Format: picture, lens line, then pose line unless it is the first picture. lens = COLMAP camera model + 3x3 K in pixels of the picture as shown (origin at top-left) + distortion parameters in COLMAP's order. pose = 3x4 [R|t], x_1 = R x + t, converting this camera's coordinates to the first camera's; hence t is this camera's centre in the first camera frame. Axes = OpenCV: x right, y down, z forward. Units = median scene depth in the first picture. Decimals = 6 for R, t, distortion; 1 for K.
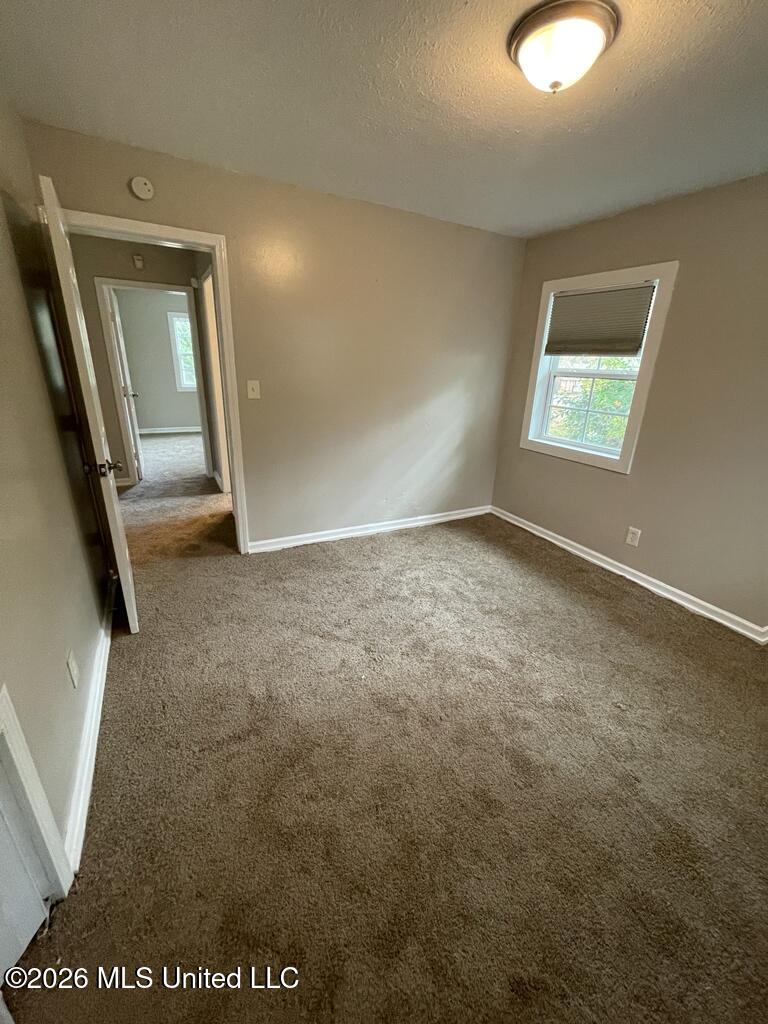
lens RADIAL K [[414.6, 0, 387.4], [0, 414.6, 512.1], [0, 0, 1]] dist [-0.000492, -0.000136]
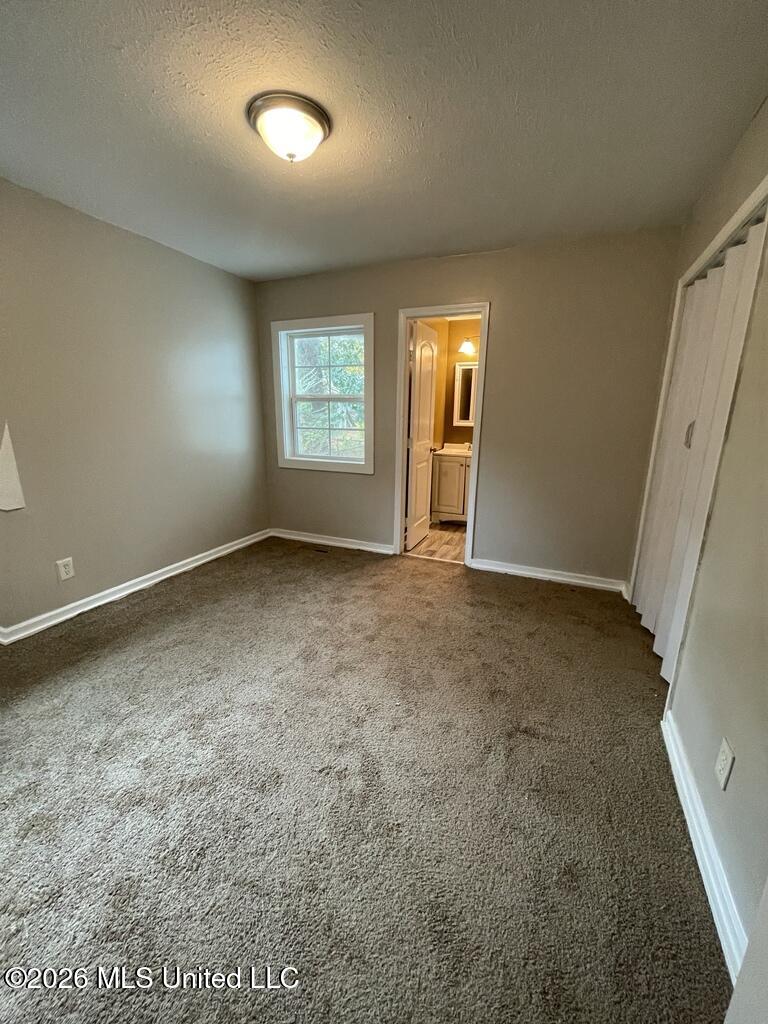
lens RADIAL K [[414.6, 0, 387.4], [0, 414.6, 512.1], [0, 0, 1]] dist [-0.000492, -0.000136]
pose [[-0.619745, -0.238888, 0.747562, -0.475965], [0.233151, 0.853498, 0.466028, -0.311976], [-0.749371, 0.463114, -0.473254, 0.924266]]
